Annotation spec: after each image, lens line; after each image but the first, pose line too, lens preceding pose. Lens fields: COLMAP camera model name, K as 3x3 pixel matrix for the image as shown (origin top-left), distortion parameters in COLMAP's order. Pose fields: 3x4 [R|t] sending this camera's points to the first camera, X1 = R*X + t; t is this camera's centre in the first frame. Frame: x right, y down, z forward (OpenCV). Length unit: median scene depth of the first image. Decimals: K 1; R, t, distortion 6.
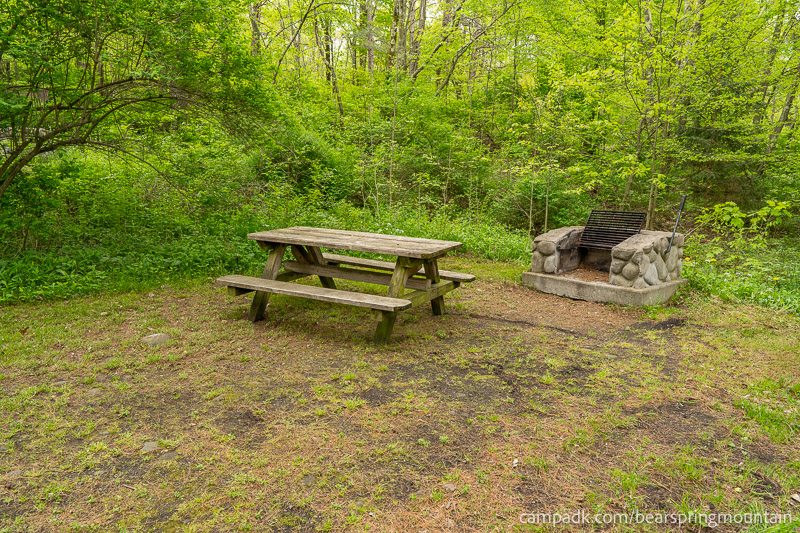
lens RADIAL K [[543.8, 0, 398.6], [0, 543.8, 267.6], [0, 0, 1]] dist [-0.002864, 0.005835]
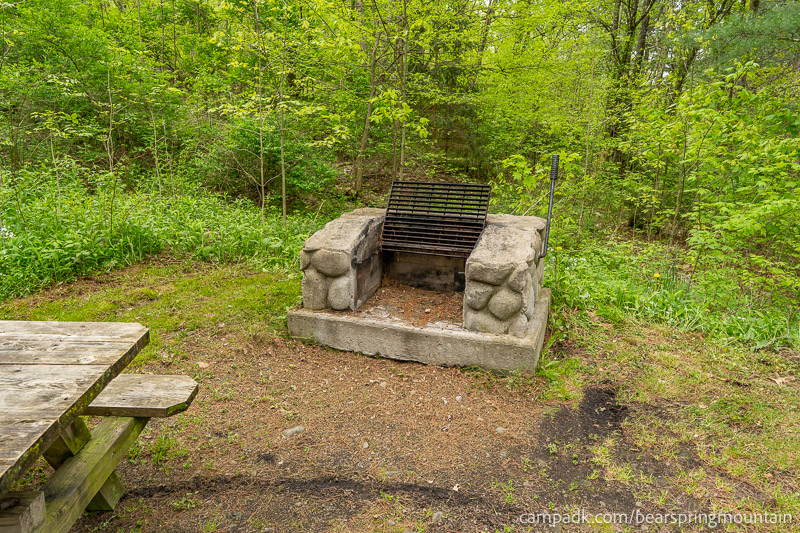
lens RADIAL K [[543.8, 0, 402.1], [0, 543.8, 269.4], [0, 0, 1]] dist [-0.002864, 0.005835]
pose [[0.855246, -0.130959, 0.501402, 0.072381], [0.079358, 0.989227, 0.123010, -0.087305], [-0.512110, -0.065414, 0.856426, 0.528141]]
